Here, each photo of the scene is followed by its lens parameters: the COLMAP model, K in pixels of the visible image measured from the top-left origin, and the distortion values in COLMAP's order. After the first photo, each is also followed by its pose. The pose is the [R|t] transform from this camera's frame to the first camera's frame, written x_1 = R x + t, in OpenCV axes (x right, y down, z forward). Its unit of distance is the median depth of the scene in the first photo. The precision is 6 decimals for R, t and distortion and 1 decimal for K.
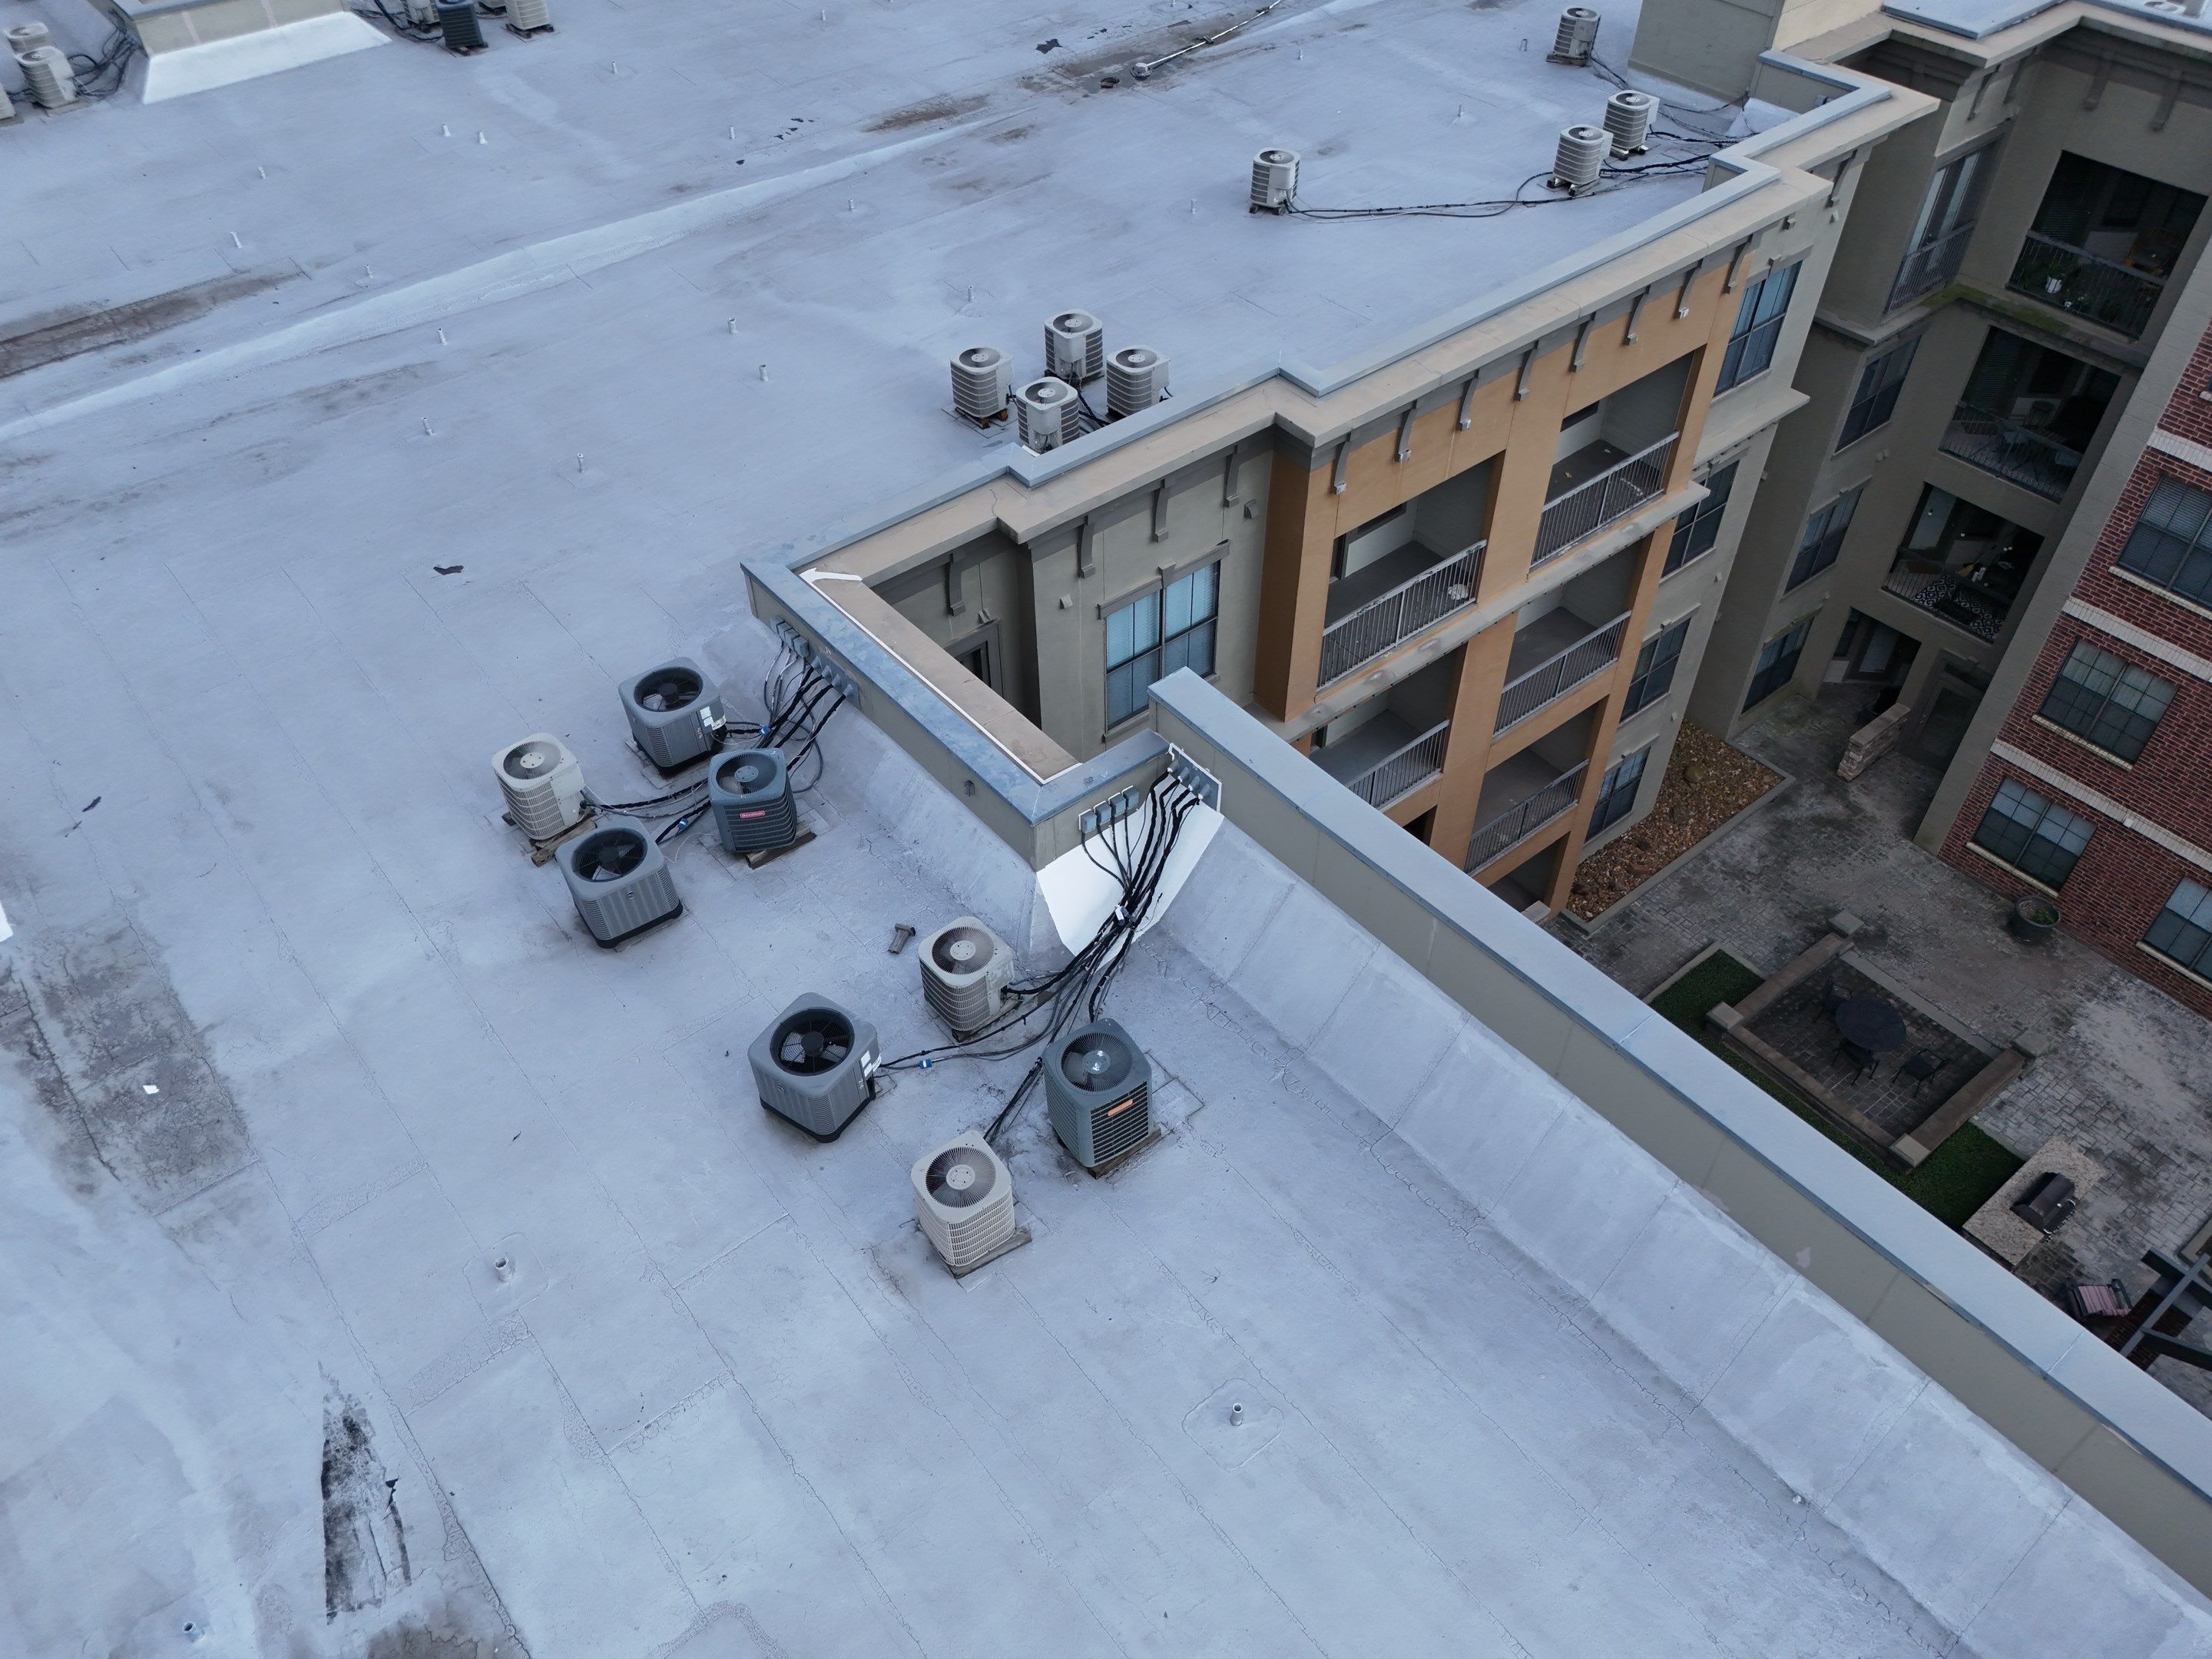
lens RADIAL K [[1627.9, 0, 1111.5], [0, 1627.9, 827.7], [0, 0, 1]] dist [0.061862, -0.051916]
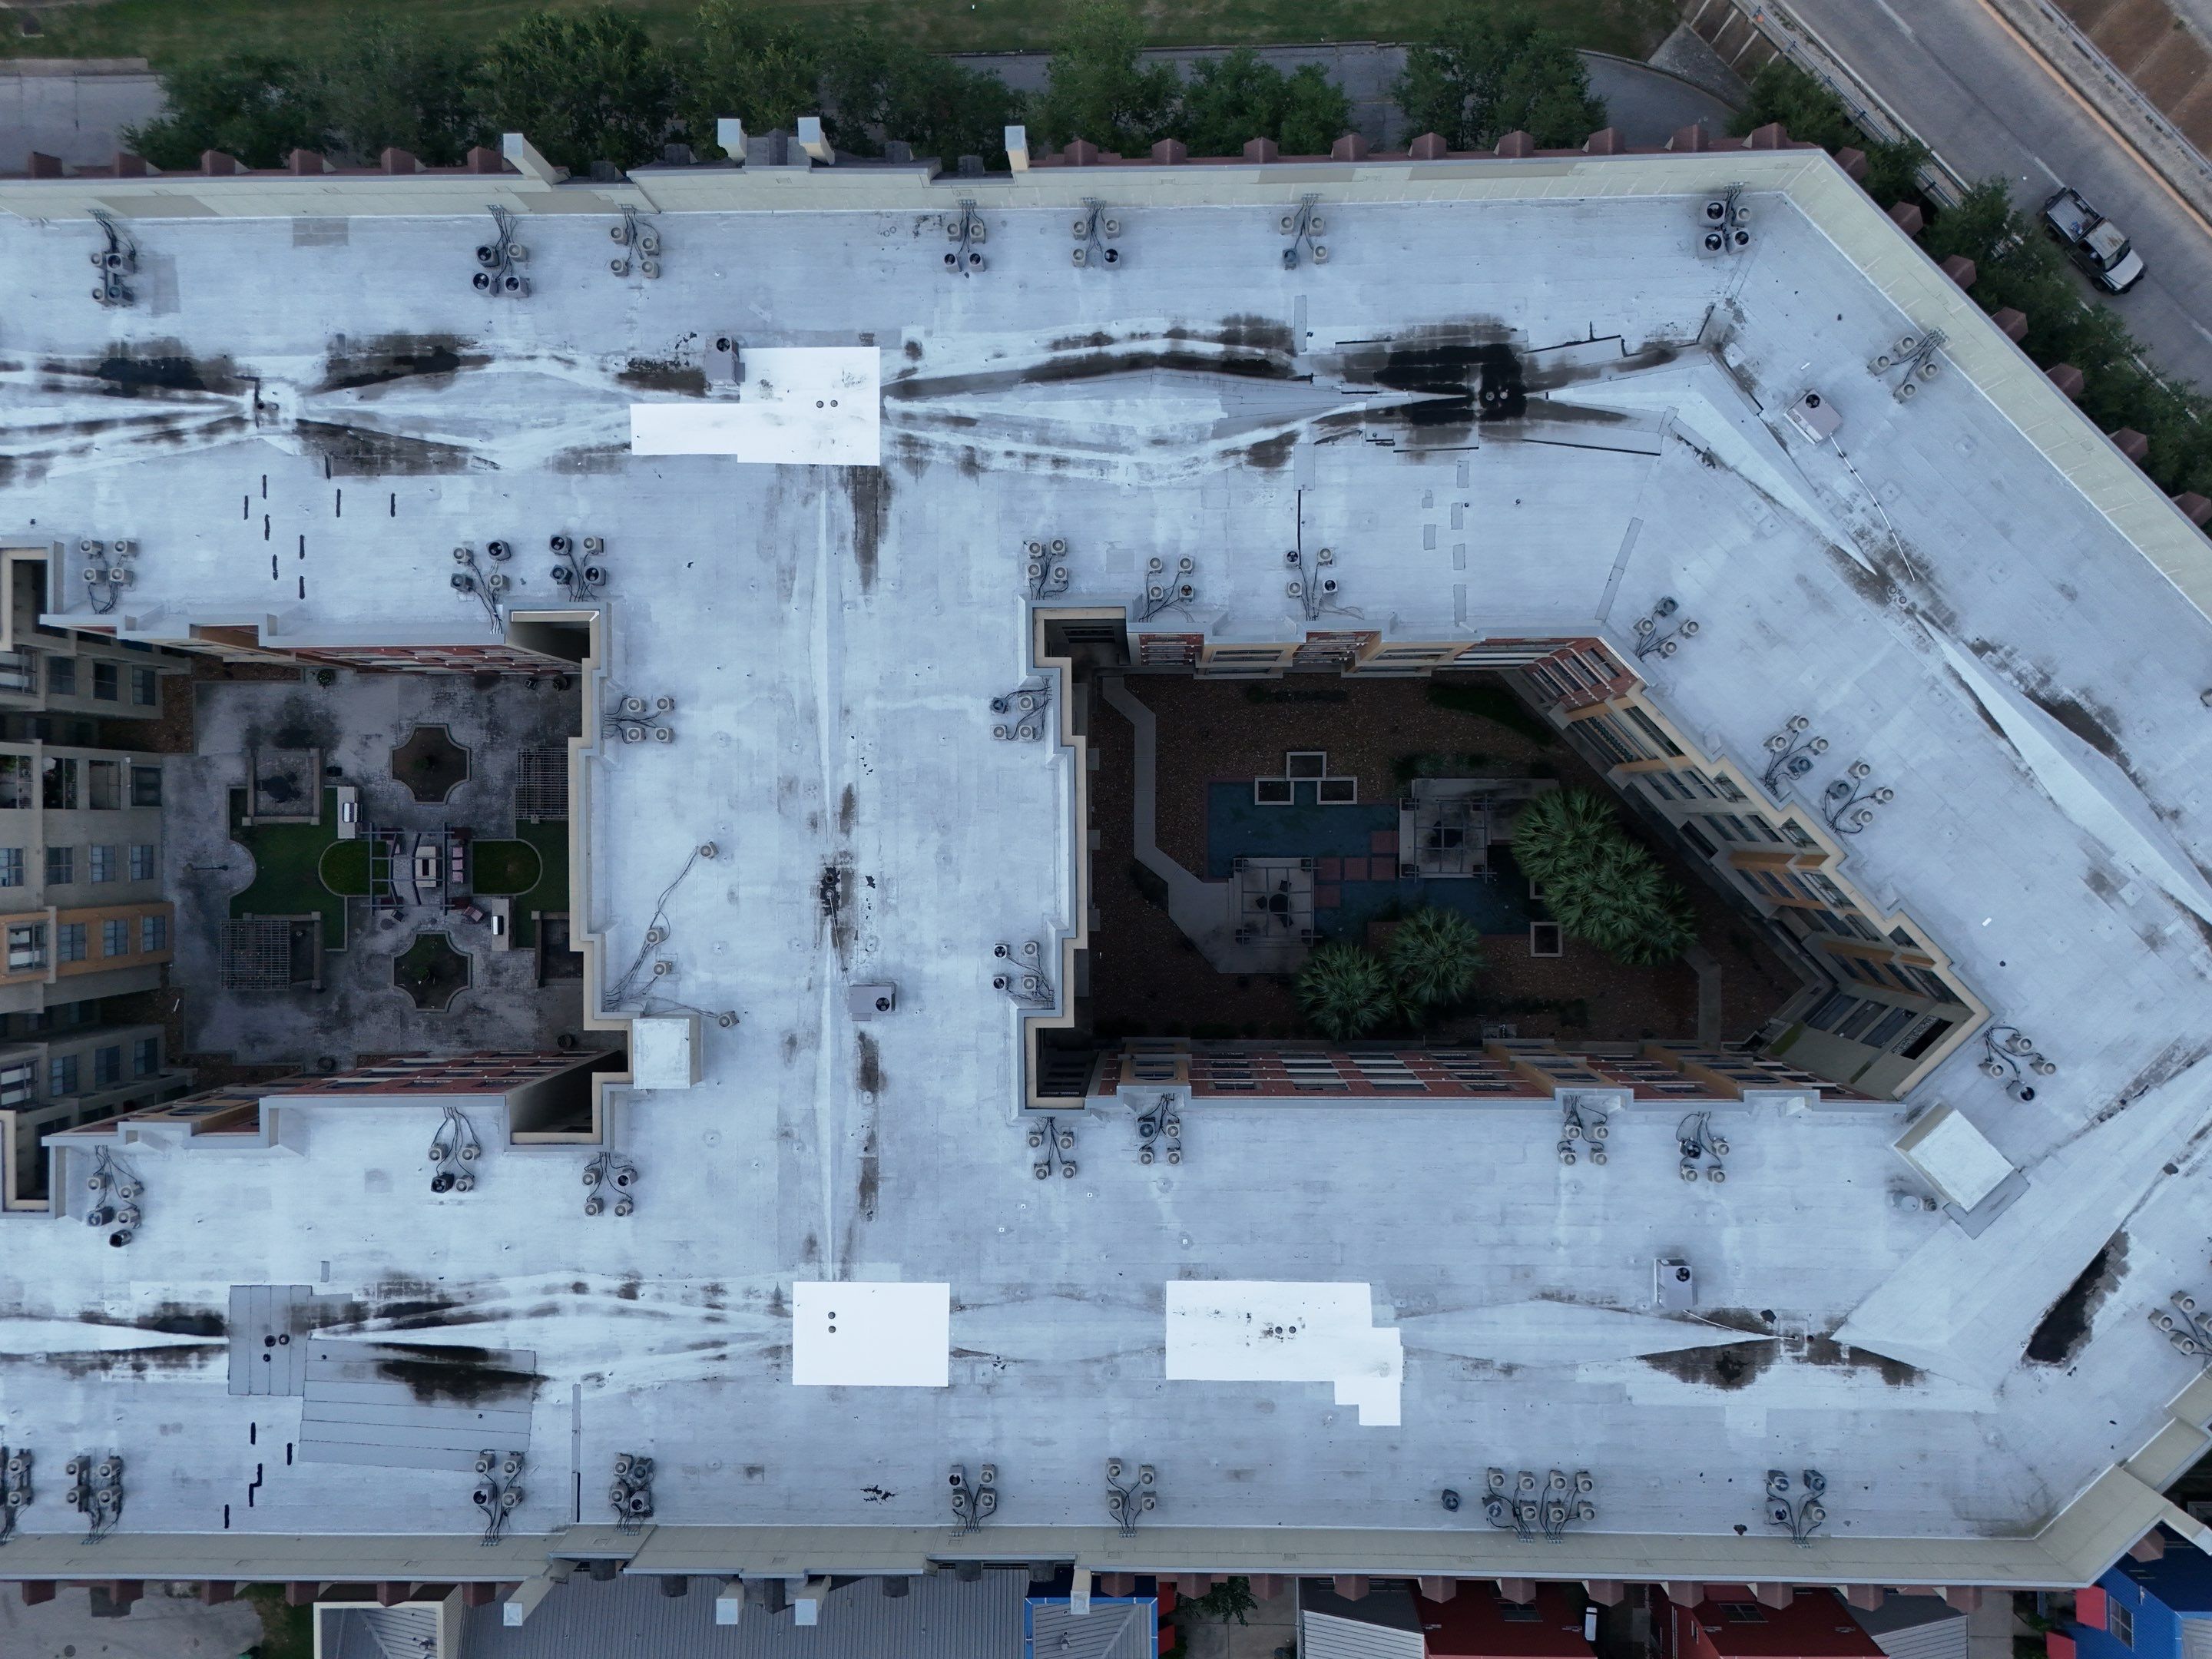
lens RADIAL K [[1627.9, 0, 1111.5], [0, 1627.9, 827.7], [0, 0, 1]] dist [0.061862, -0.051916]
pose [[-0.629003, 0.776984, 0.025509, -0.573408], [-0.526299, -0.449753, 0.721618, -3.479713], [0.572158, 0.440475, 0.691822, -0.843694]]
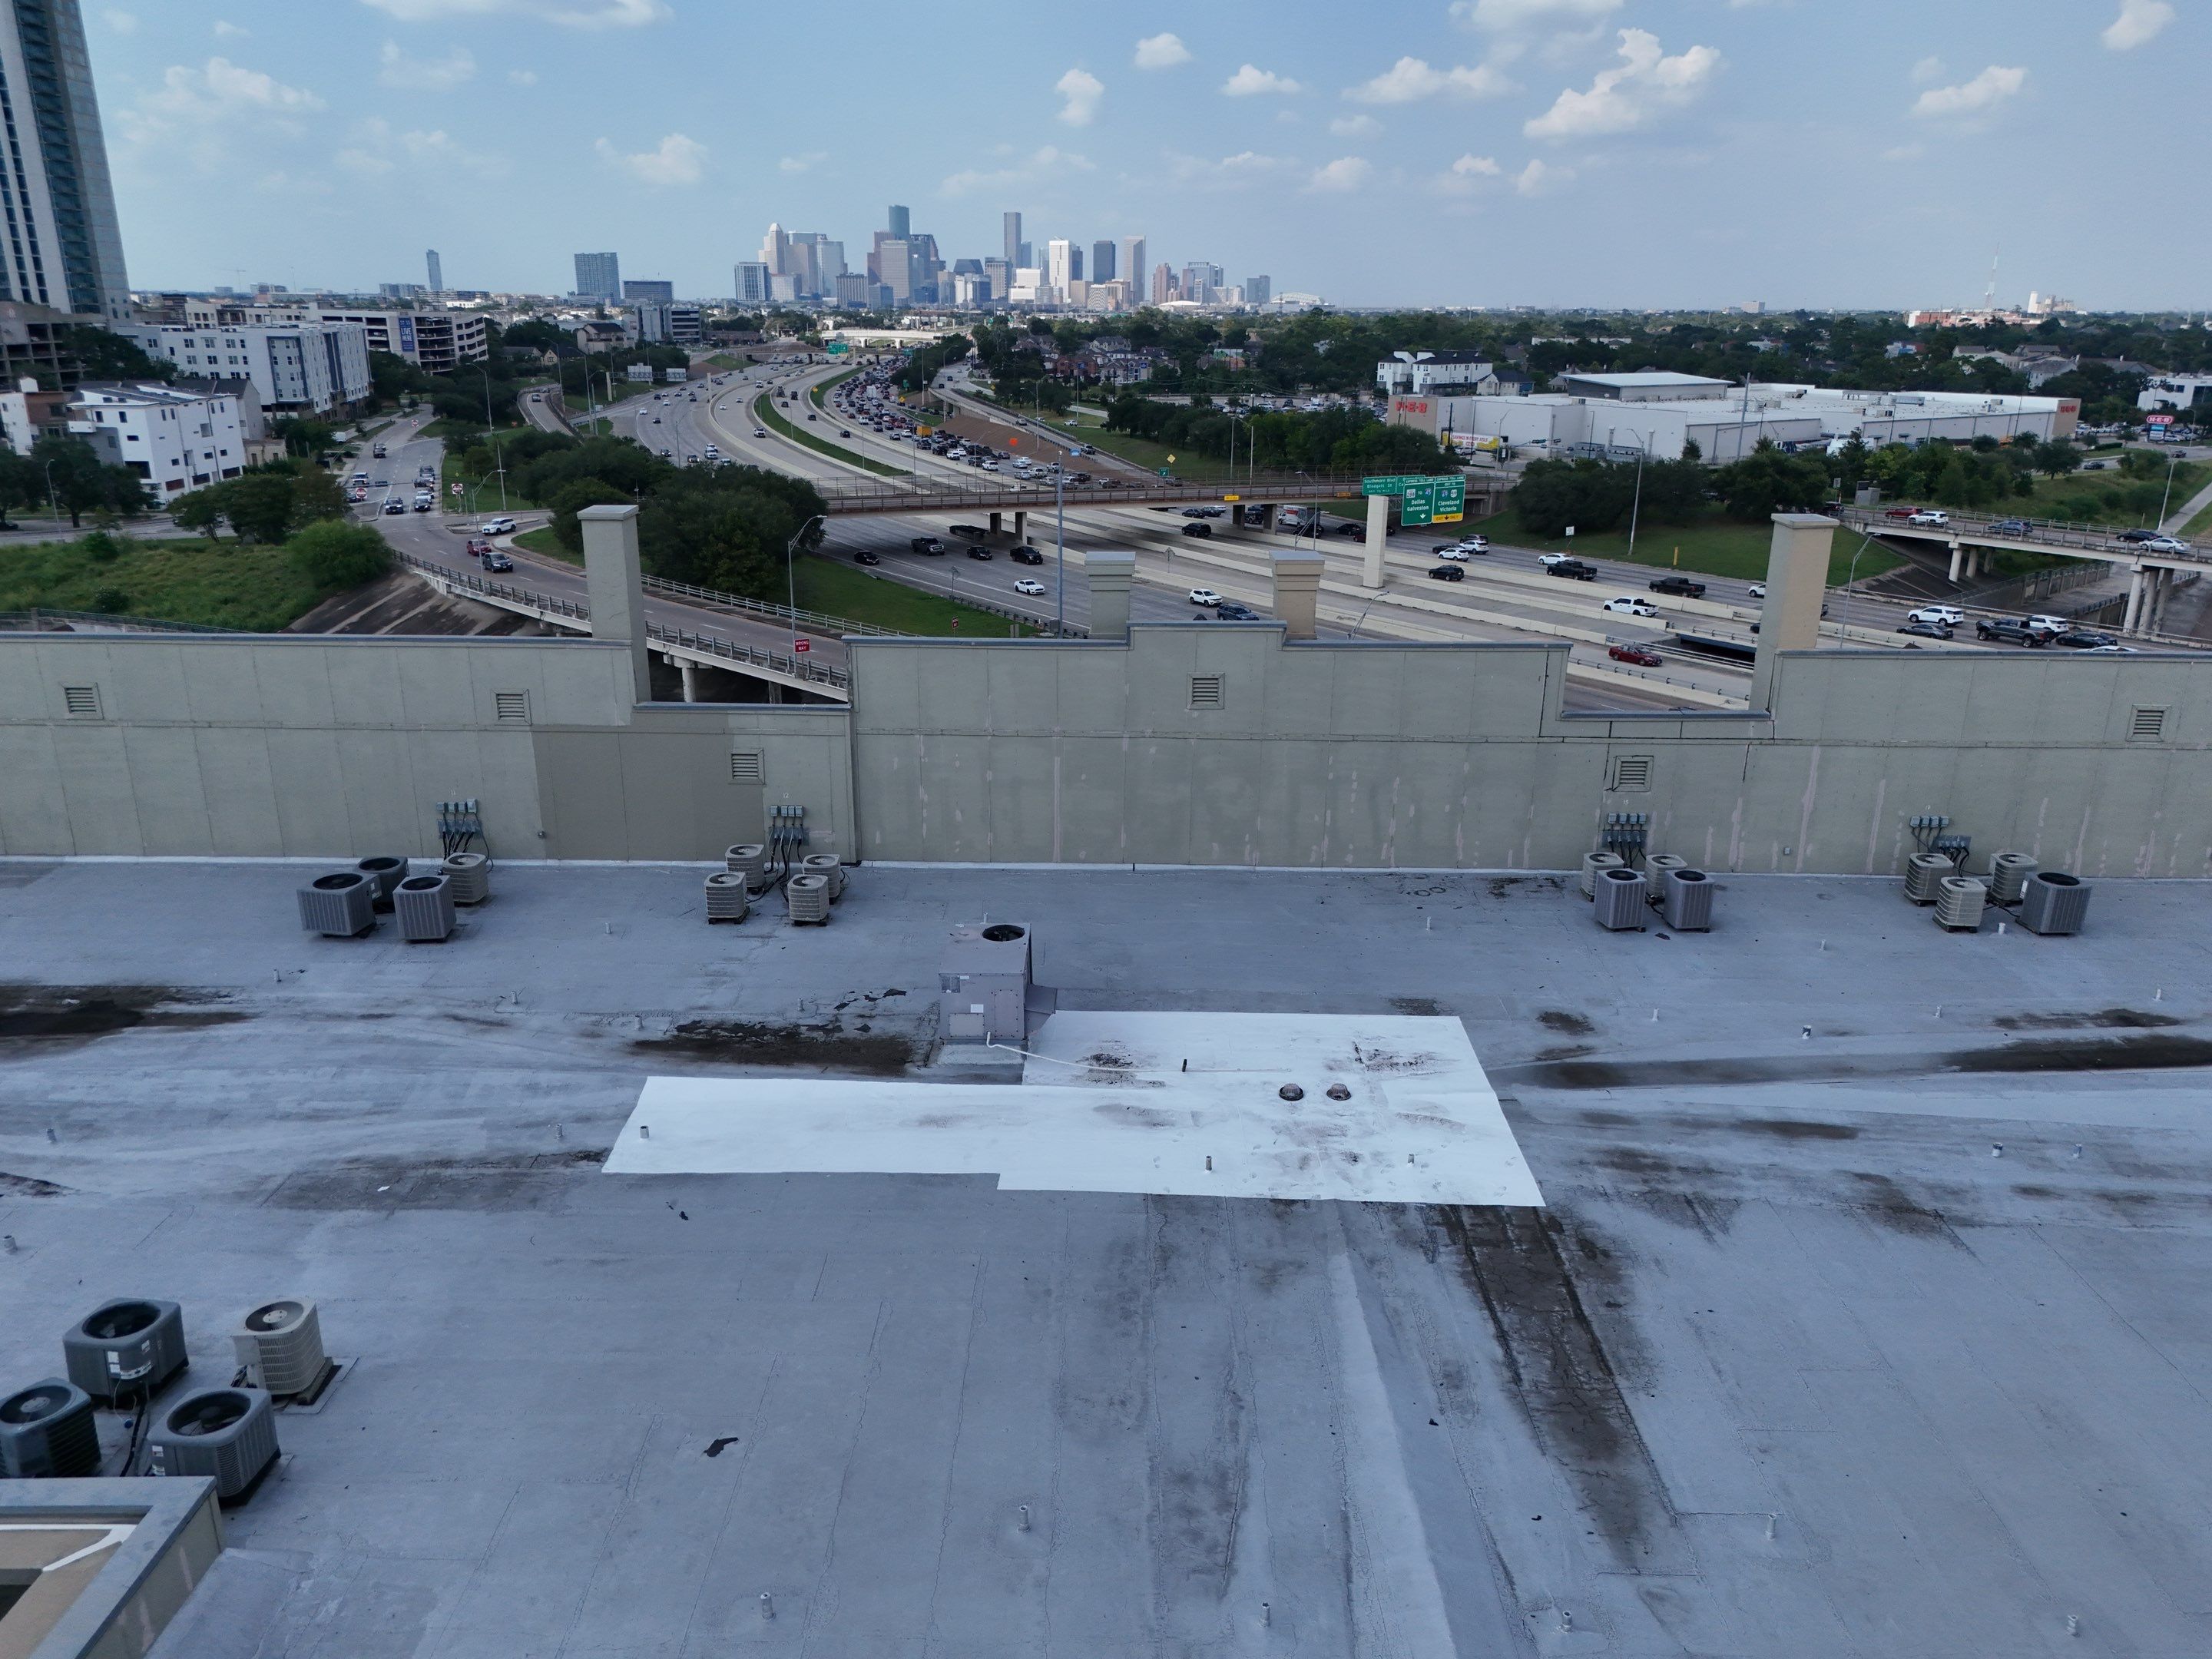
lens RADIAL K [[1627.9, 0, 1111.5], [0, 1627.9, 827.7], [0, 0, 1]] dist [0.061862, -0.051916]
pose [[-0.634225, 0.234199, -0.736824, 0.012202], [-0.551821, 0.530391, 0.643567, -0.839992], [0.541527, 0.814761, -0.207152, 0.882567]]
